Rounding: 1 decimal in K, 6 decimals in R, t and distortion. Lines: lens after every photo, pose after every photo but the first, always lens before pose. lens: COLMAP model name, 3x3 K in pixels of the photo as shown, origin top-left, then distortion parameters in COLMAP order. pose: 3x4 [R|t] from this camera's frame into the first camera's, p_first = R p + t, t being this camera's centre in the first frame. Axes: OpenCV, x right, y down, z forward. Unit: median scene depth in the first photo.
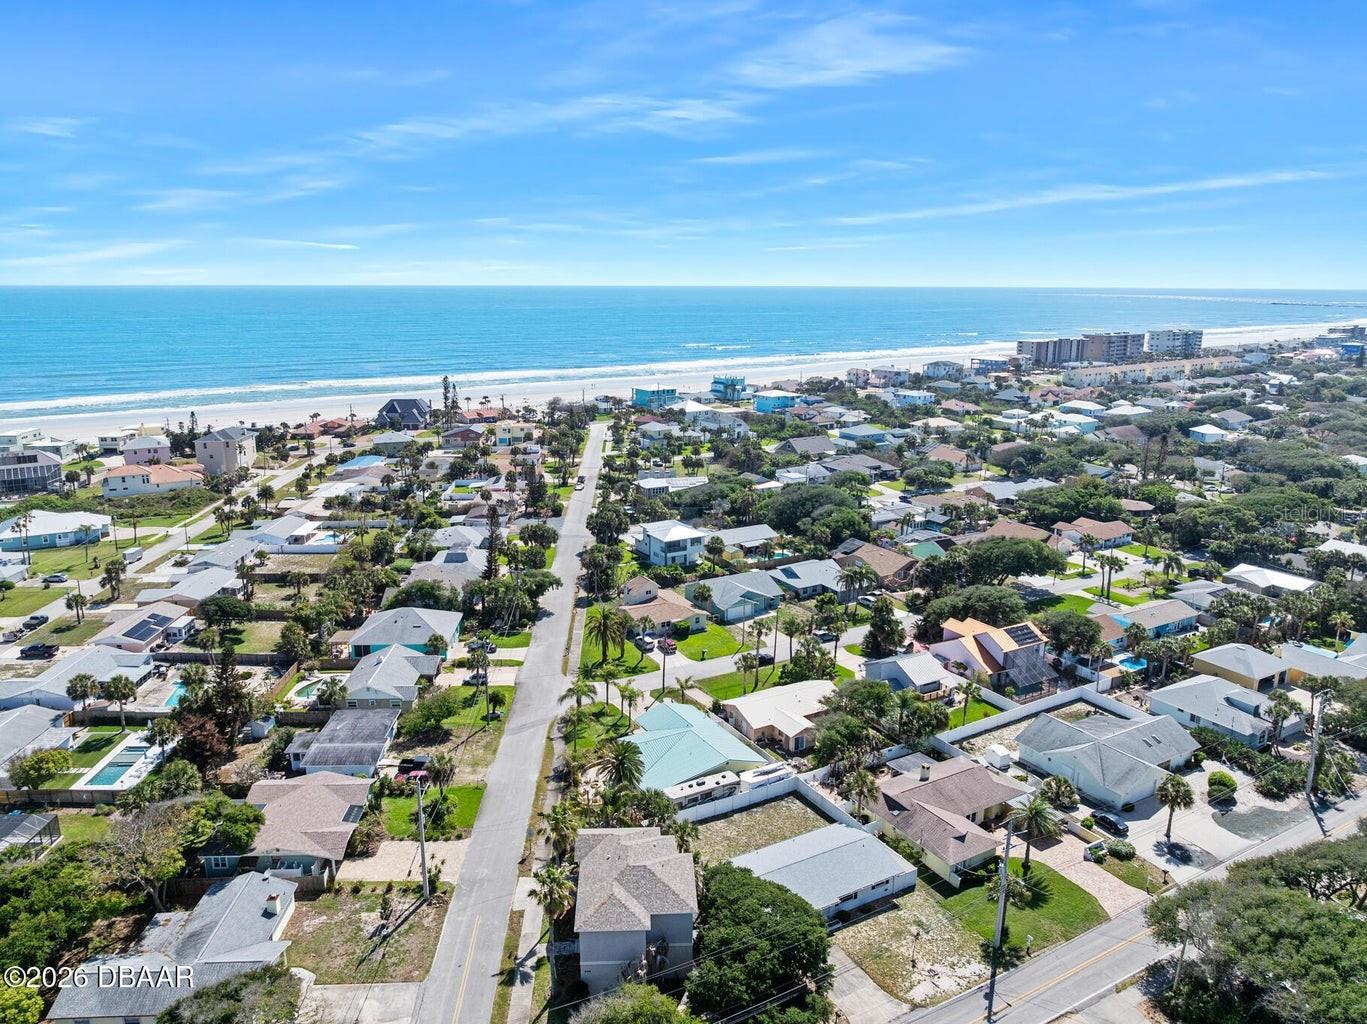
lens RADIAL K [[974.7, 0, 680.1], [0, 974.7, 505.7], [0, 0, 1]] dist [-0.026419, -0.002292]
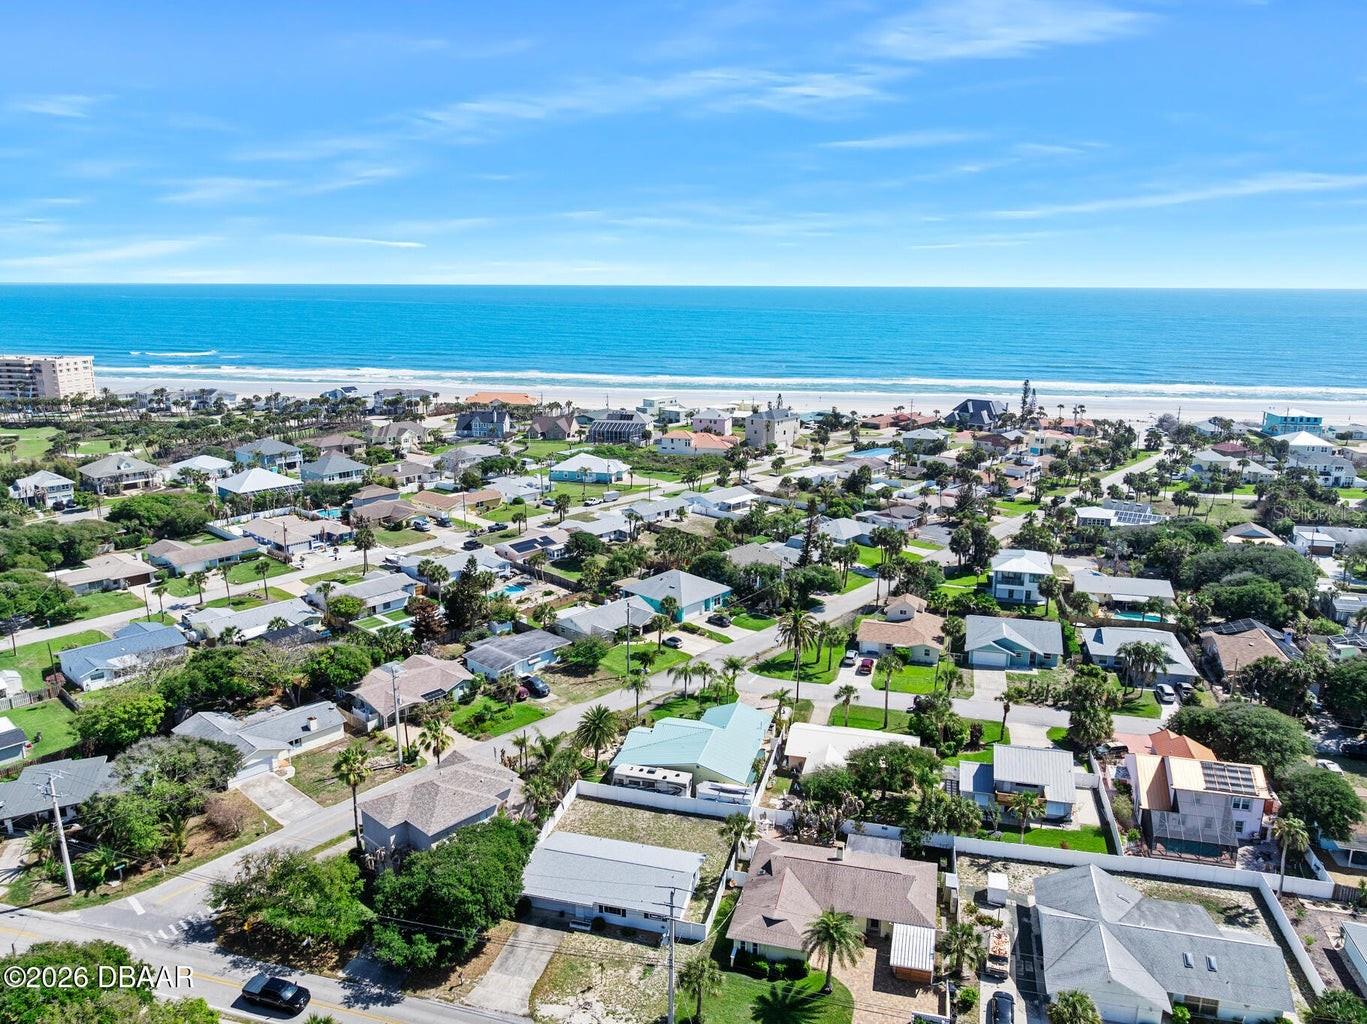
lens RADIAL K [[974.7, 0, 680.1], [0, 974.7, 505.7], [0, 0, 1]] dist [-0.026419, -0.002292]
pose [[0.739959, 0.179277, -0.648321, 0.565385], [-0.180114, 0.981441, 0.065820, -0.050703], [0.648089, 0.068067, 0.758517, 0.201451]]
